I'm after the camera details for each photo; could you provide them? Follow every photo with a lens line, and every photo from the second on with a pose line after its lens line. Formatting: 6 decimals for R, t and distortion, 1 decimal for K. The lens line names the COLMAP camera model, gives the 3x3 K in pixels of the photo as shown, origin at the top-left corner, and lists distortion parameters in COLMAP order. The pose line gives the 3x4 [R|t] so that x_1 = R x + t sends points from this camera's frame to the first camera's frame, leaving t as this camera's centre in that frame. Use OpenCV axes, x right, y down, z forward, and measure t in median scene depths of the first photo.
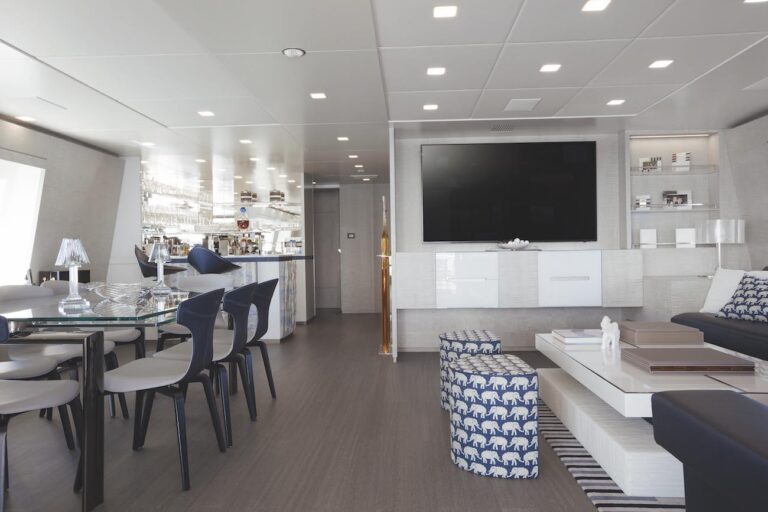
lens RADIAL K [[529.6, 0, 384.0], [0, 529.6, 256.0], [0, 0, 1]] dist [0.002480, 0.000498]
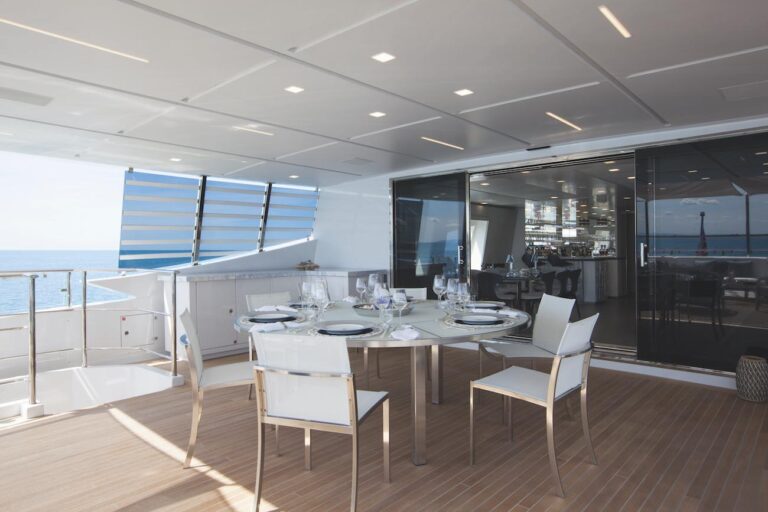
lens RADIAL K [[501.0, 0, 384.0], [0, 501.0, 256.0], [0, 0, 1]] dist [-0.002831, -0.000470]
pose [[0.773243, 0.015404, -0.633923, 0.356138], [-0.008768, 0.999869, 0.013602, -0.026101], [0.634050, -0.004959, 0.773276, -0.871832]]
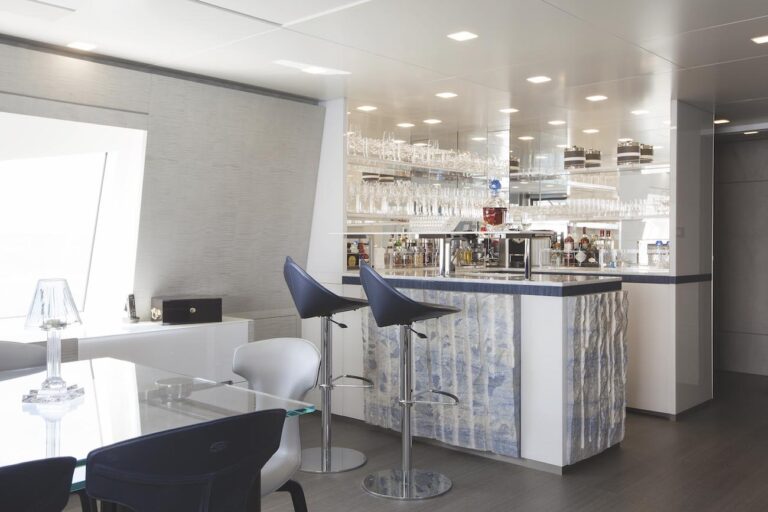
lens RADIAL K [[725.9, 0, 384.0], [0, 725.9, 256.0], [0, 0, 1]] dist [0.004100, 0.002163]
pose [[0.770119, 0.028395, -0.637268, 0.079253], [-0.019261, 0.999588, 0.021262, -0.034844], [0.637610, -0.004099, 0.770349, 0.425939]]
